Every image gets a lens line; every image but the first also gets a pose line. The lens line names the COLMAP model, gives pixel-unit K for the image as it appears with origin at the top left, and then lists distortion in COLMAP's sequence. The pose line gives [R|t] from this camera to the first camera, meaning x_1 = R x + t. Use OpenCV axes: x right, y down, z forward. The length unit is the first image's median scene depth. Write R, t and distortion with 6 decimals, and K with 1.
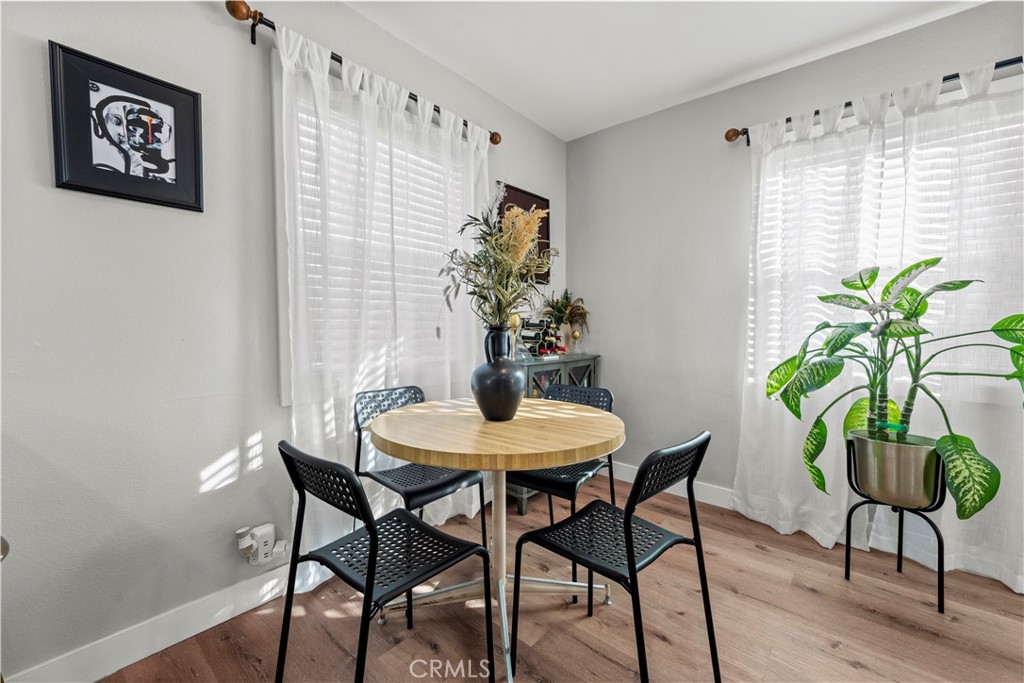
lens RADIAL K [[413.9, 0, 508.3], [0, 413.9, 340.8], [0, 0, 1]] dist [-0.003601, 0.000437]
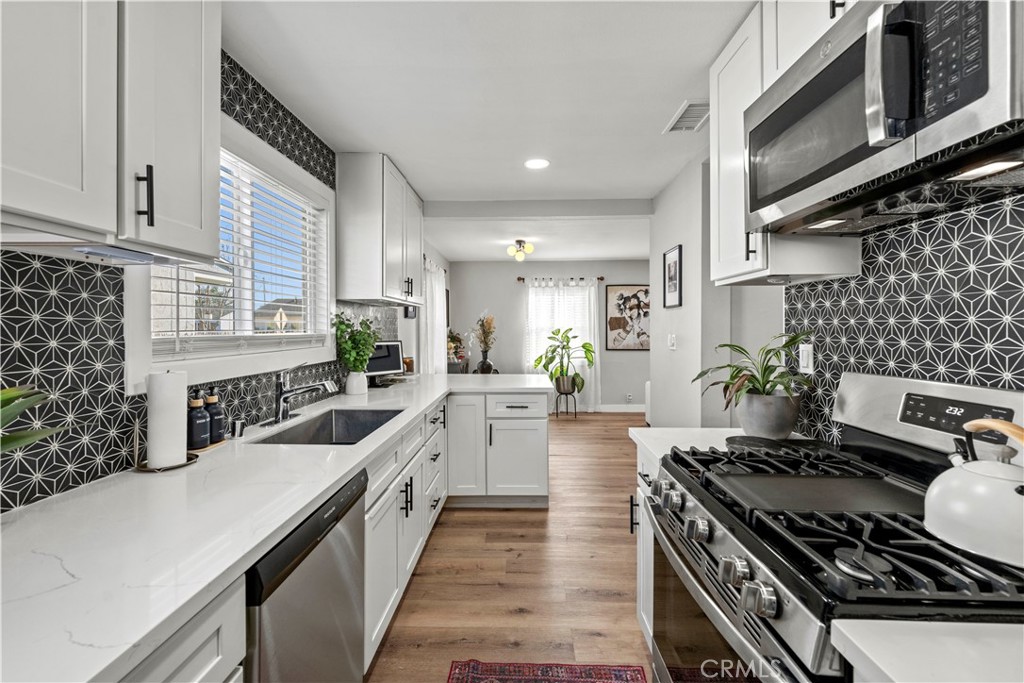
lens RADIAL K [[413.9, 0, 519.0], [0, 413.9, 329.0], [0, 0, 1]] dist [-0.003601, 0.000437]
pose [[0.772757, -0.001724, 0.634699, -1.775306], [0.032518, 0.998791, -0.036878, -0.064356], [-0.633868, 0.049137, 0.771879, -1.655153]]
